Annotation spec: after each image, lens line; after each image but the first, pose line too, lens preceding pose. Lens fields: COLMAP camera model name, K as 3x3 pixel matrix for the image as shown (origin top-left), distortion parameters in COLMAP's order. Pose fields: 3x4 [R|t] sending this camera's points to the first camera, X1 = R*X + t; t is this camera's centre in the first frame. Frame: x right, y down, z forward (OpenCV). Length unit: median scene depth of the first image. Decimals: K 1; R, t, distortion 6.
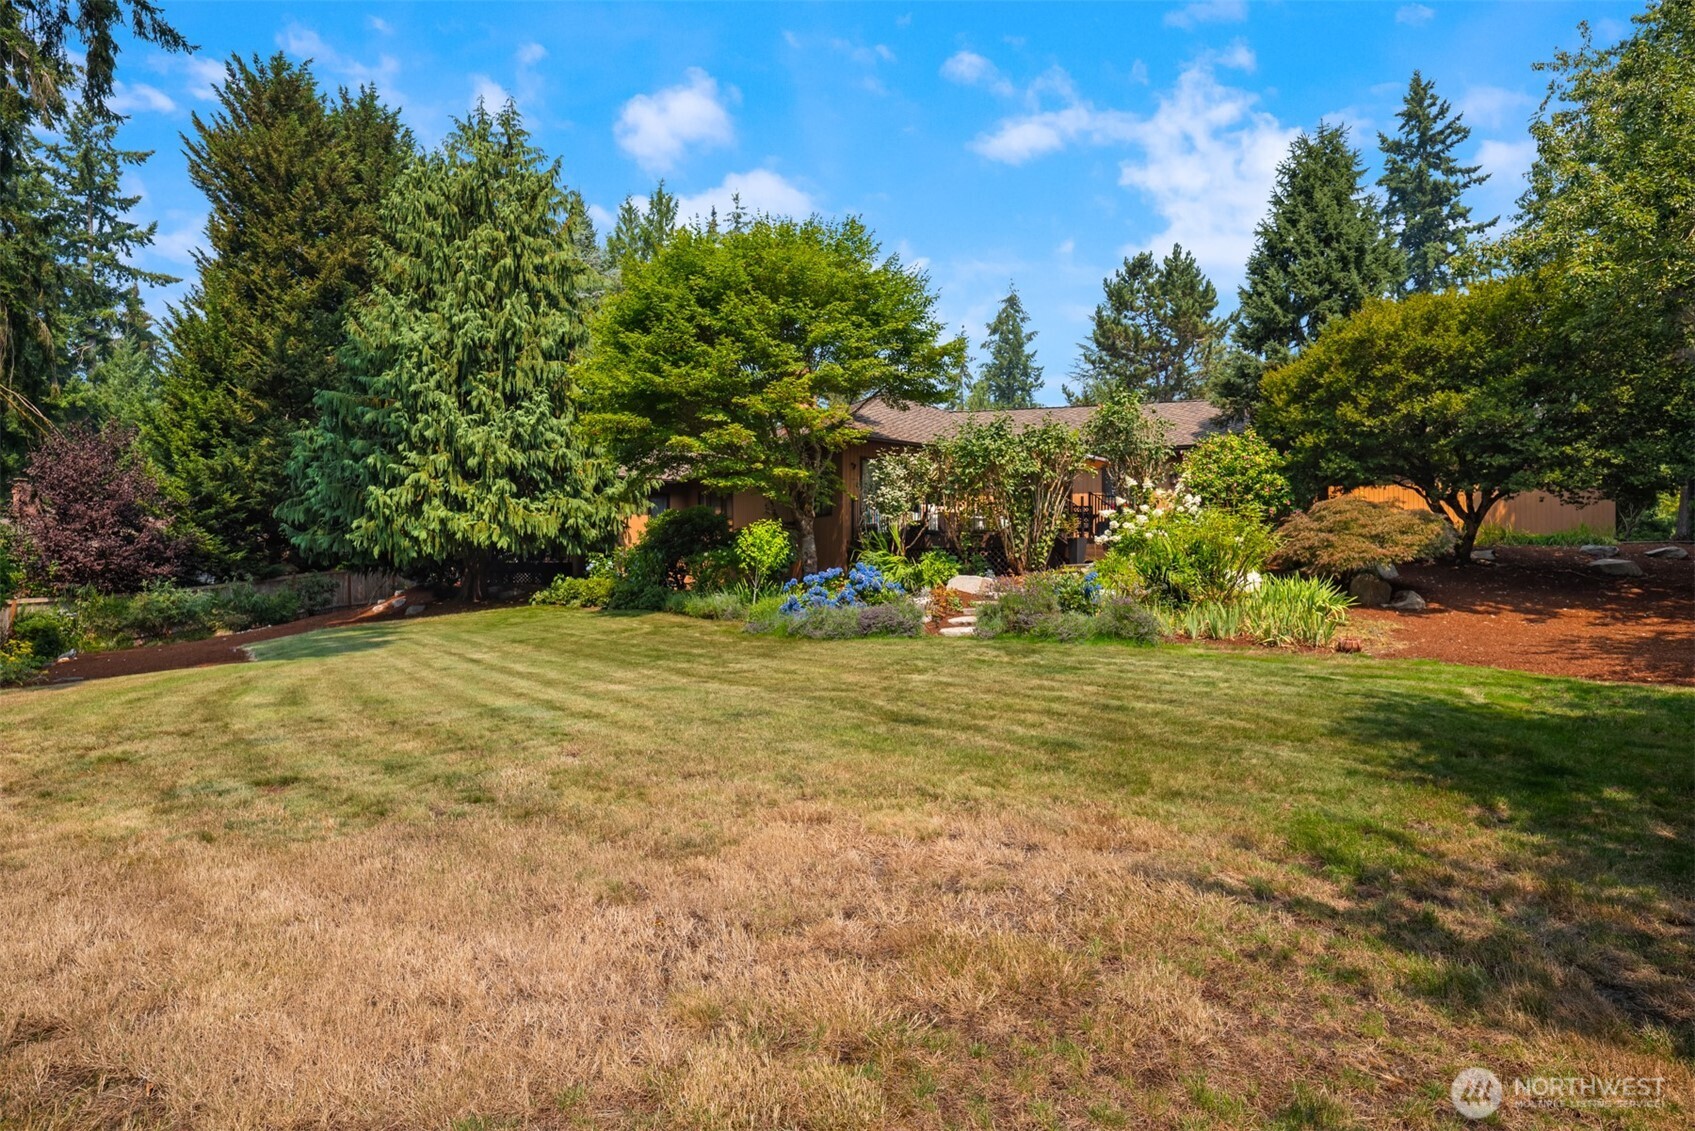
lens RADIAL K [[957.4, 0, 844.4], [0, 957.4, 566.3], [0, 0, 1]] dist [0.003248, -0.000447]
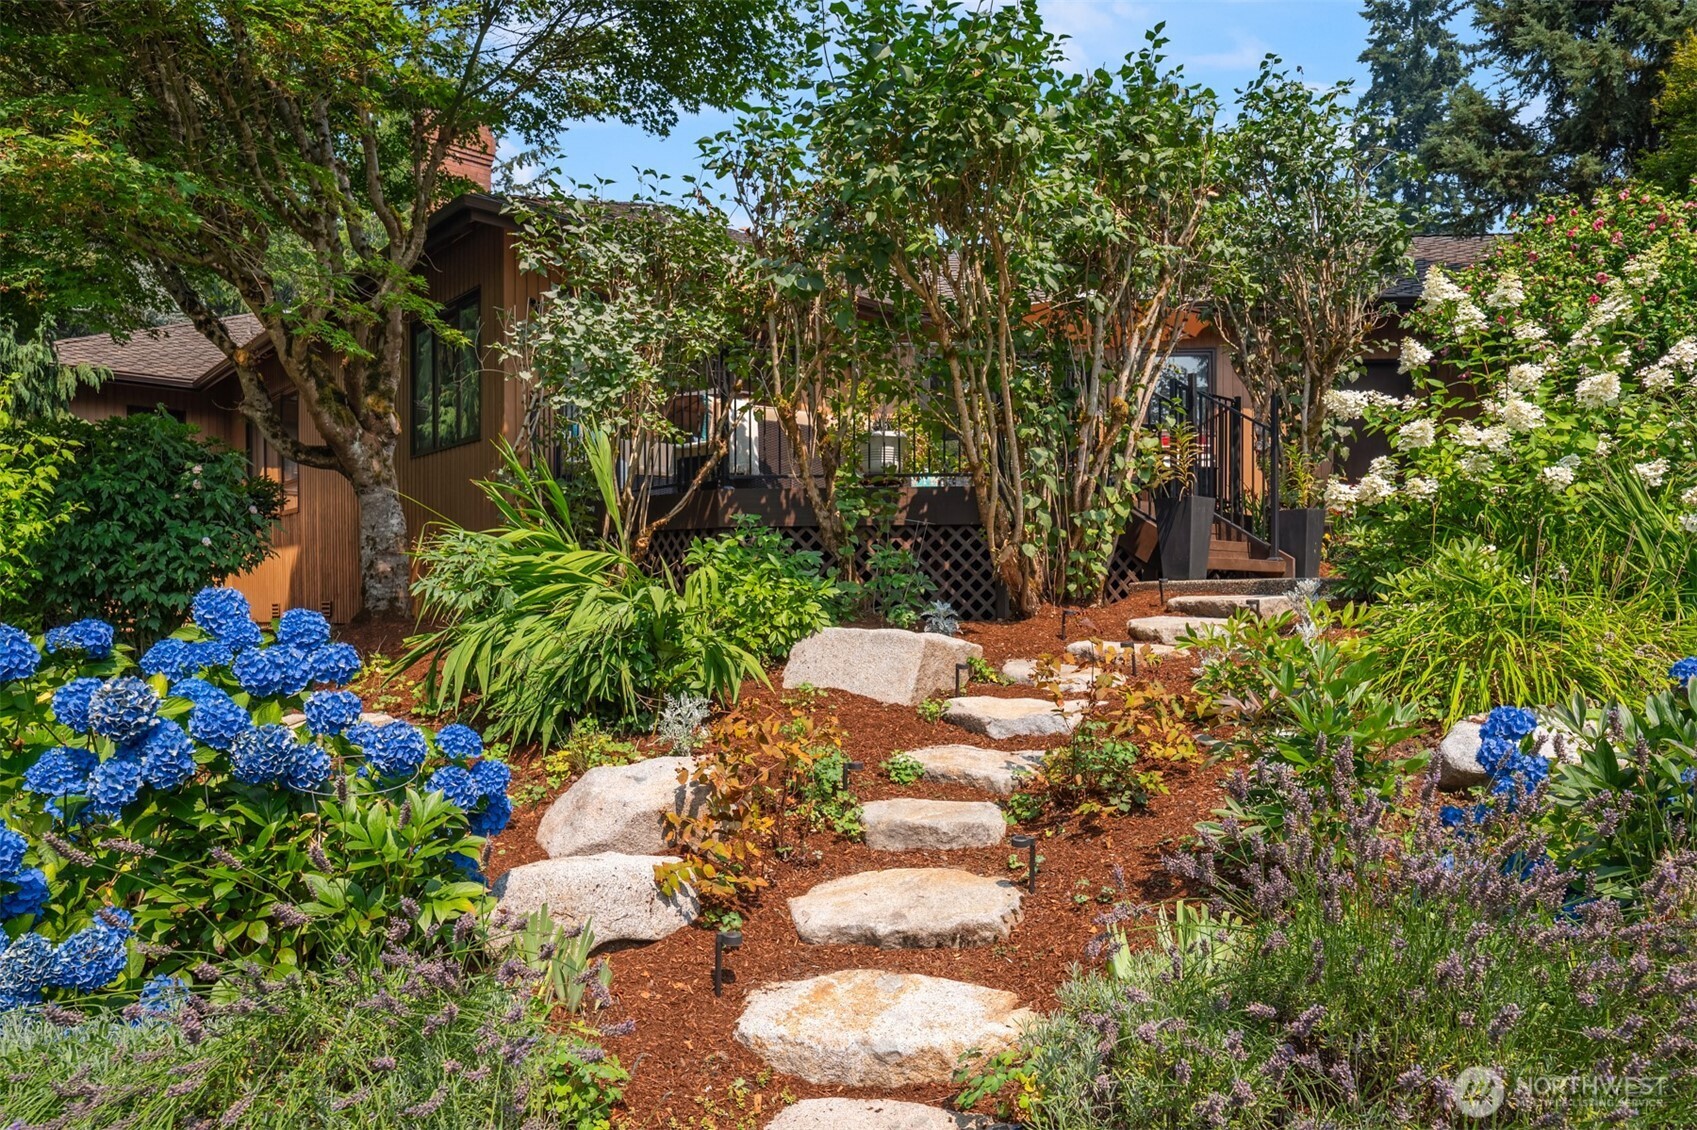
lens RADIAL K [[1076.3, 0, 847.5], [0, 1076.3, 567.2], [0, 0, 1]] dist [0.002515, 0.000002]
pose [[0.986582, 0.002625, 0.163243, 0.073367], [-0.002820, 0.999996, 0.000964, -0.006880], [-0.163240, -0.001412, 0.986585, 0.681446]]
